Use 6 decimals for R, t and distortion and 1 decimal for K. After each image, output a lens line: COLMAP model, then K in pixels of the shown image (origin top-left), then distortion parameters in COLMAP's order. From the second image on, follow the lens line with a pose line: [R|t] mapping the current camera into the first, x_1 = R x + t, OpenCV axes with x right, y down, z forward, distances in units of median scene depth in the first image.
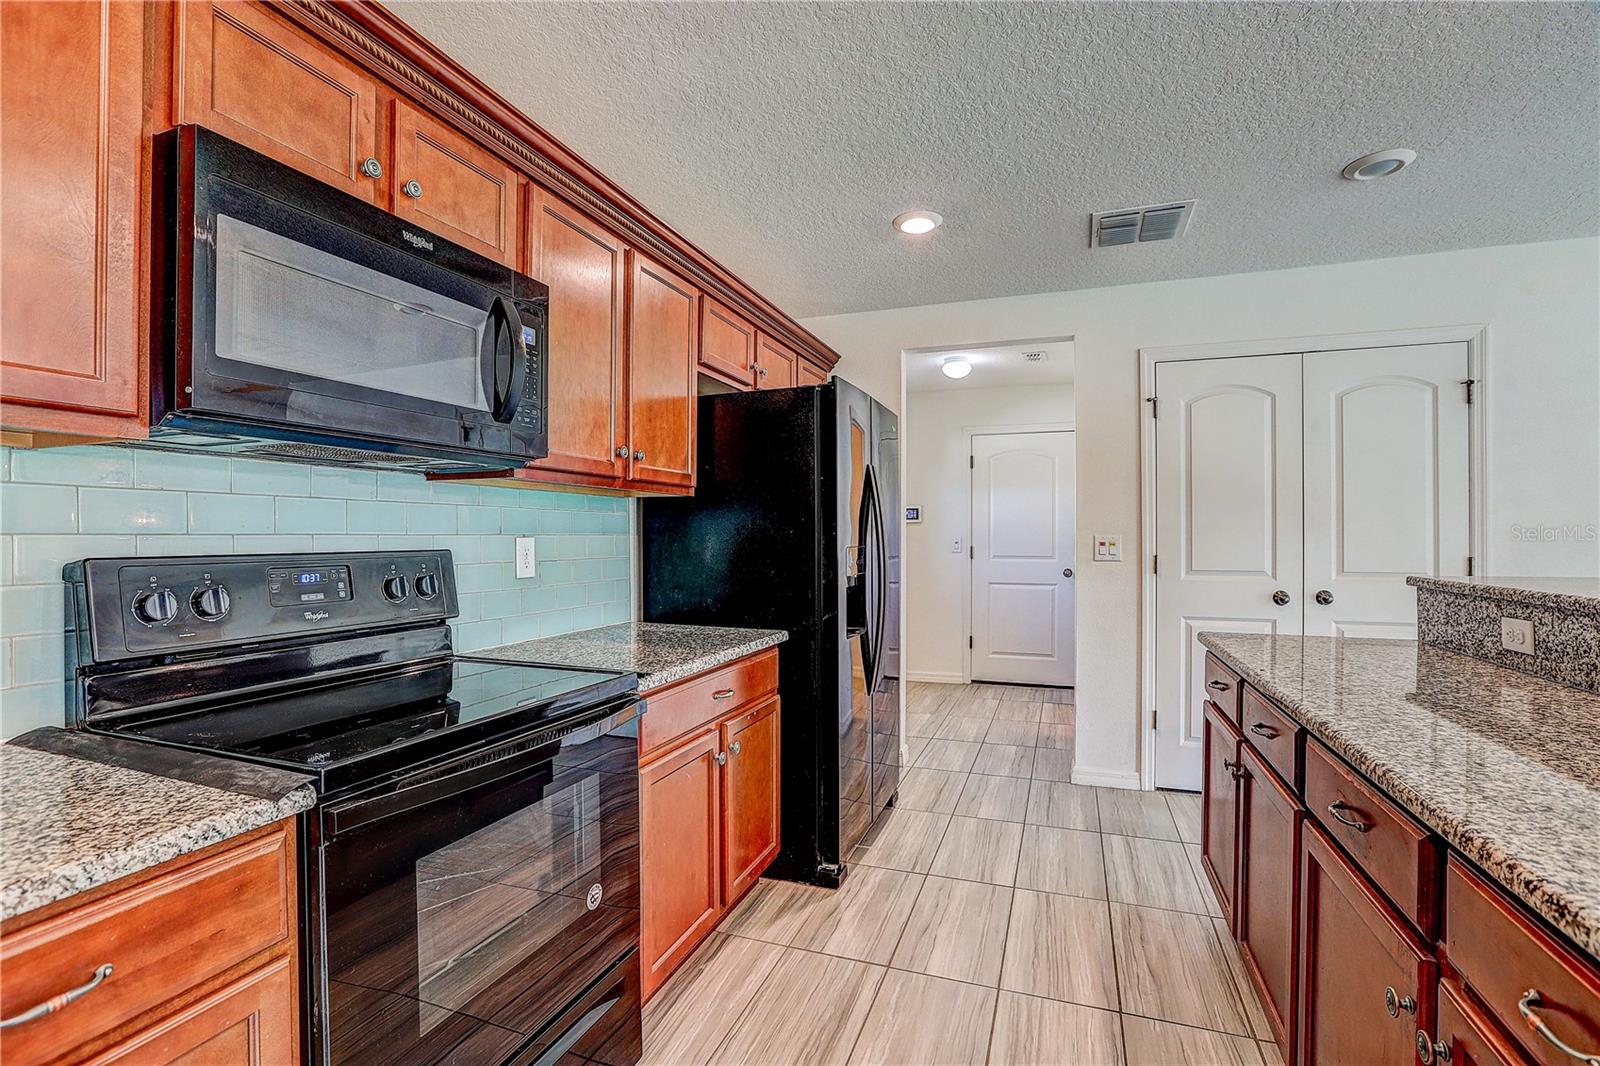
lens RADIAL K [[729.7, 0, 800.0], [0, 729.7, 533.0], [0, 0, 1]] dist [-0.055139, 0.019276]
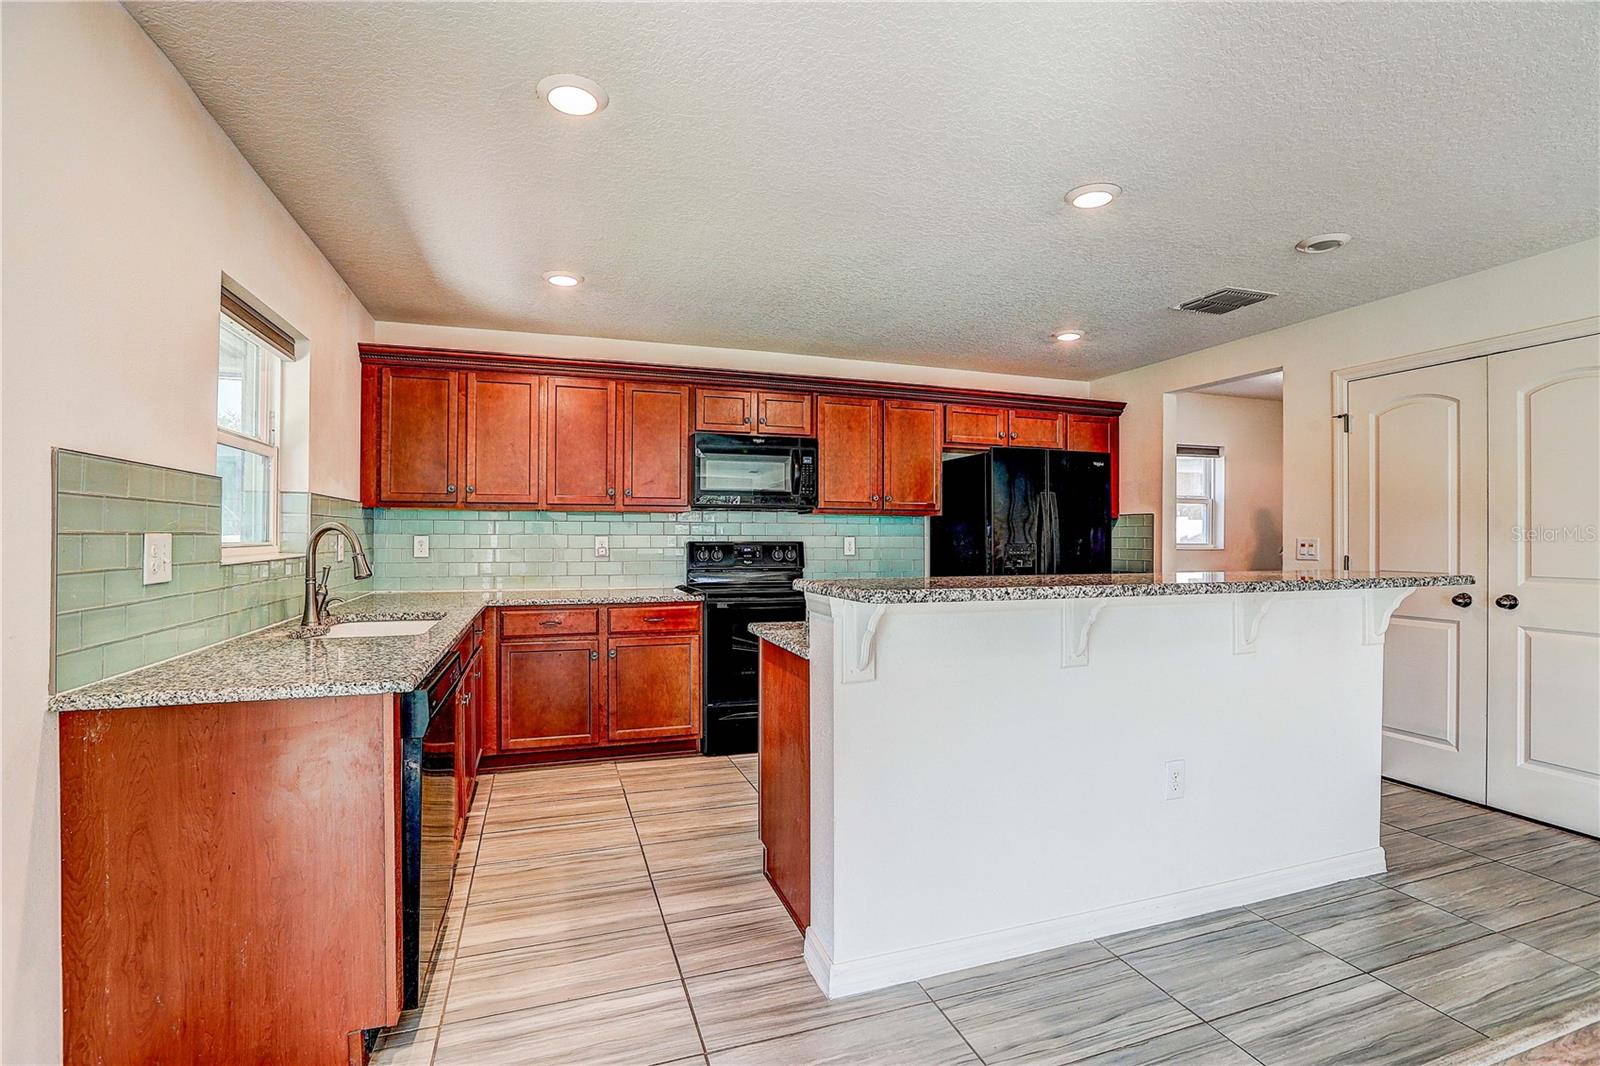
lens RADIAL K [[729.7, 0, 800.0], [0, 729.7, 533.0], [0, 0, 1]] dist [-0.055139, 0.019276]
pose [[0.634684, -0.000520, -0.772772, 1.529922], [-0.001130, 0.999998, -0.001602, -0.002940], [0.772771, 0.001890, 0.634682, -0.658244]]
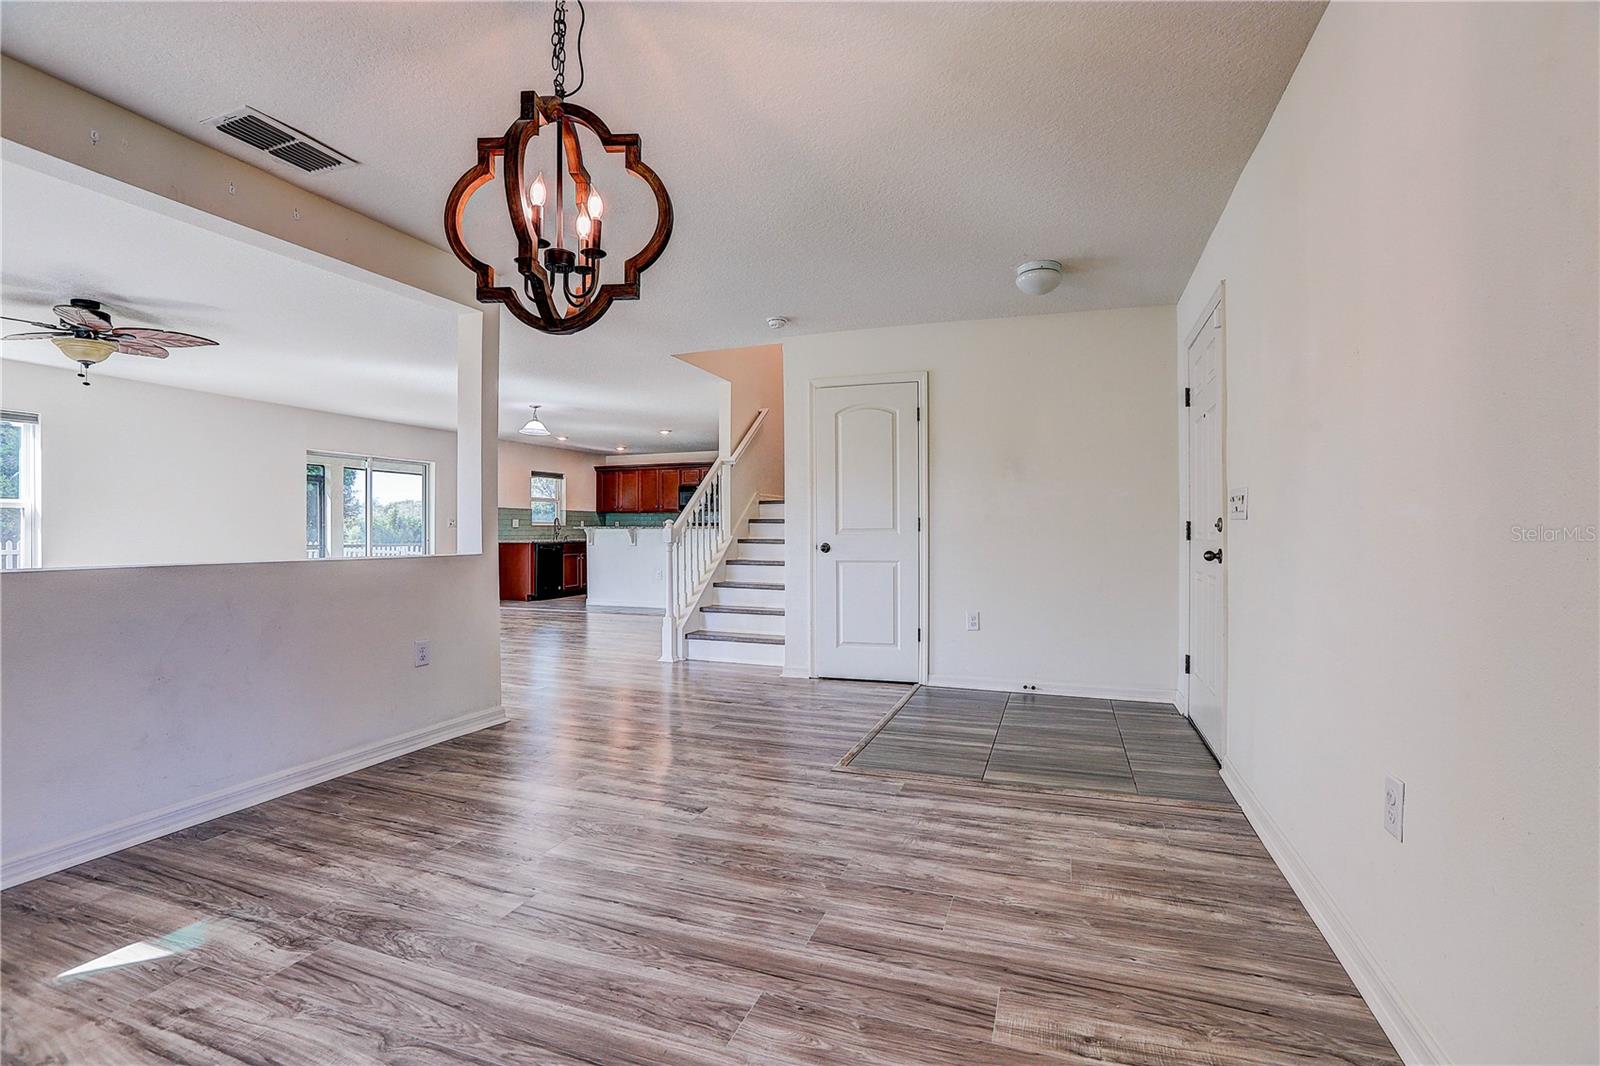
lens RADIAL K [[729.7, 0, 800.0], [0, 729.7, 533.0], [0, 0, 1]] dist [-0.055139, 0.019276]
pose [[0.001996, 0.002720, -0.999994, 6.377688], [0.000061, 0.999996, 0.002720, 0.095905], [0.999998, -0.000067, 0.001996, 1.678008]]
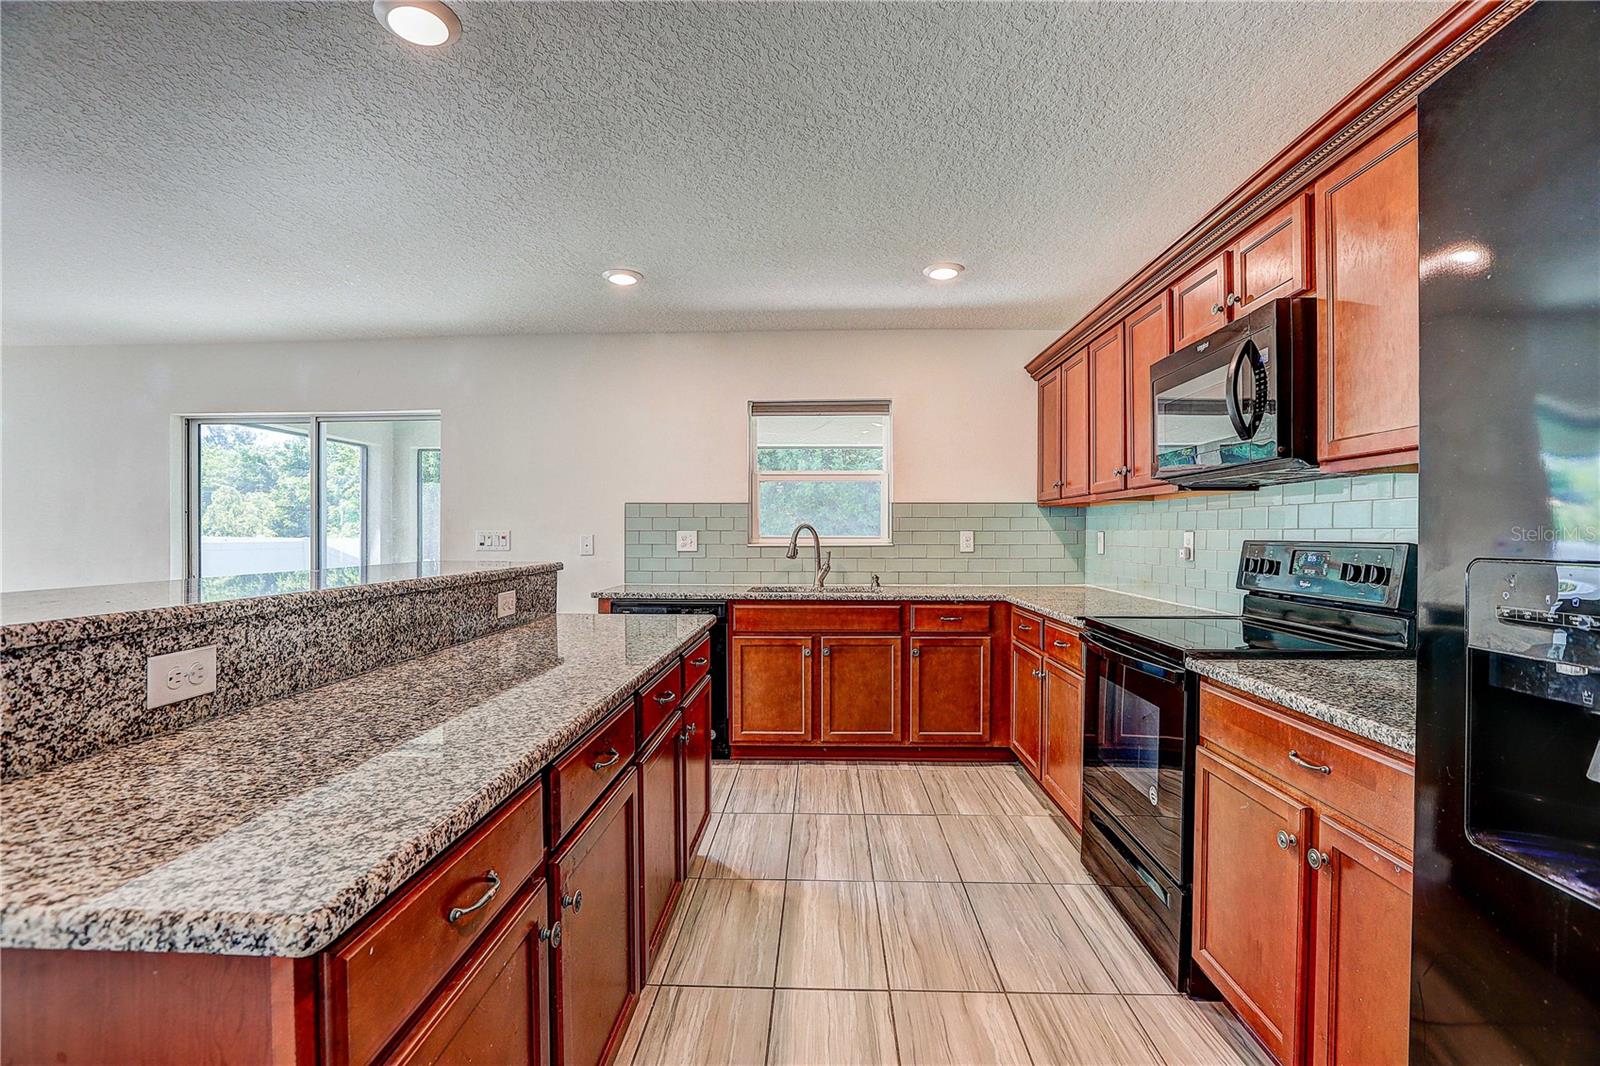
lens RADIAL K [[729.7, 0, 800.0], [0, 729.7, 533.0], [0, 0, 1]] dist [-0.055139, 0.019276]
pose [[-0.950146, -0.000567, -0.311805, 0.626899], [0.000337, 0.999996, -0.002844, 0.011999], [0.311806, -0.002807, -0.950142, 1.692992]]
